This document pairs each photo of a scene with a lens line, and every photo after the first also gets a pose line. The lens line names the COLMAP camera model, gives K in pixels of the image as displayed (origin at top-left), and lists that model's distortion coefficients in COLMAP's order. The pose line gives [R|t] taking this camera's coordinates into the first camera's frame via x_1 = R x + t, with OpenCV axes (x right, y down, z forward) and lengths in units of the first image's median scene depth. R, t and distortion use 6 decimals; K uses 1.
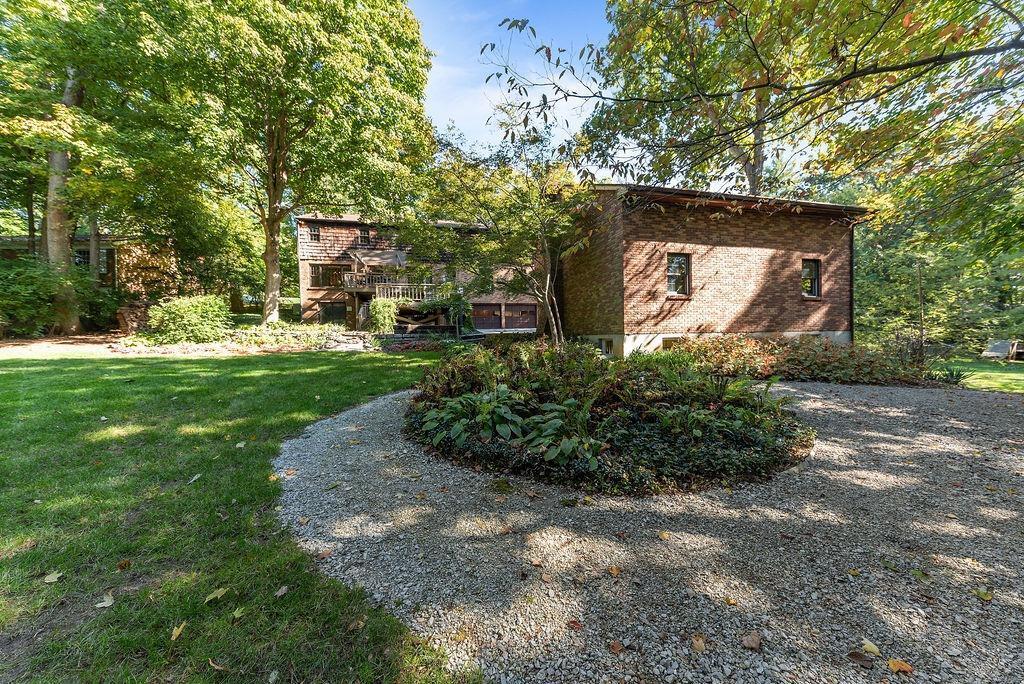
lens RADIAL K [[351.4, 0, 512.0], [0, 351.4, 342.0], [0, 0, 1]] dist [-0.000216, -0.000015]
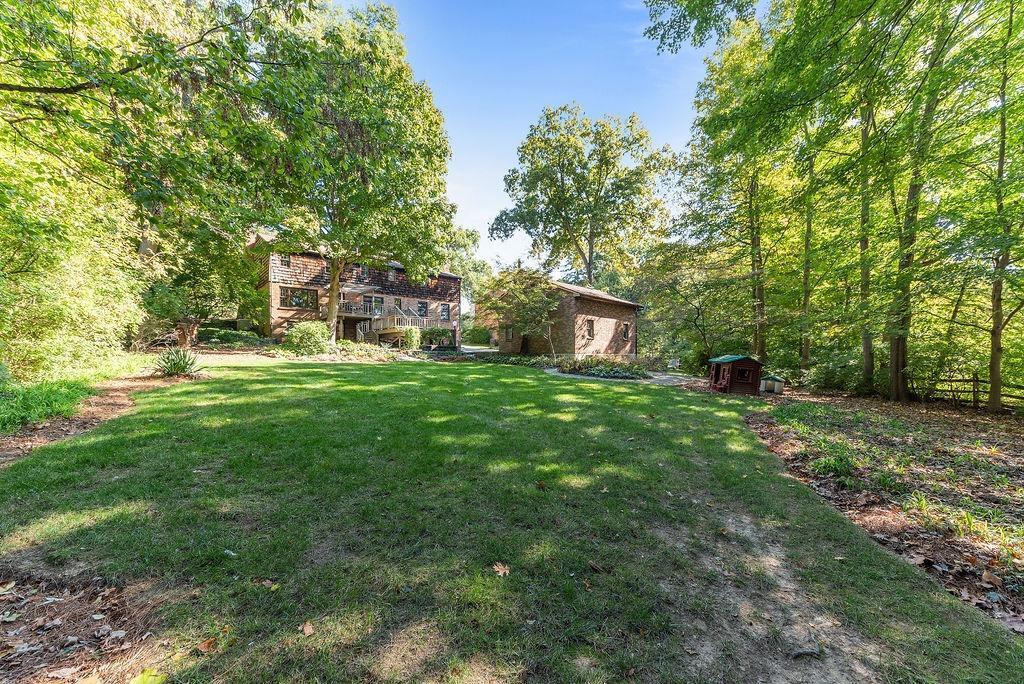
lens RADIAL K [[360.3, 0, 510.1], [0, 360.3, 352.3], [0, 0, 1]] dist [-0.000193, -0.000042]
pose [[0.868410, 0.018495, 0.495501, -0.948625], [-0.004714, 0.999567, -0.029048, 0.034247], [-0.495824, 0.022890, 0.868121, -0.672200]]
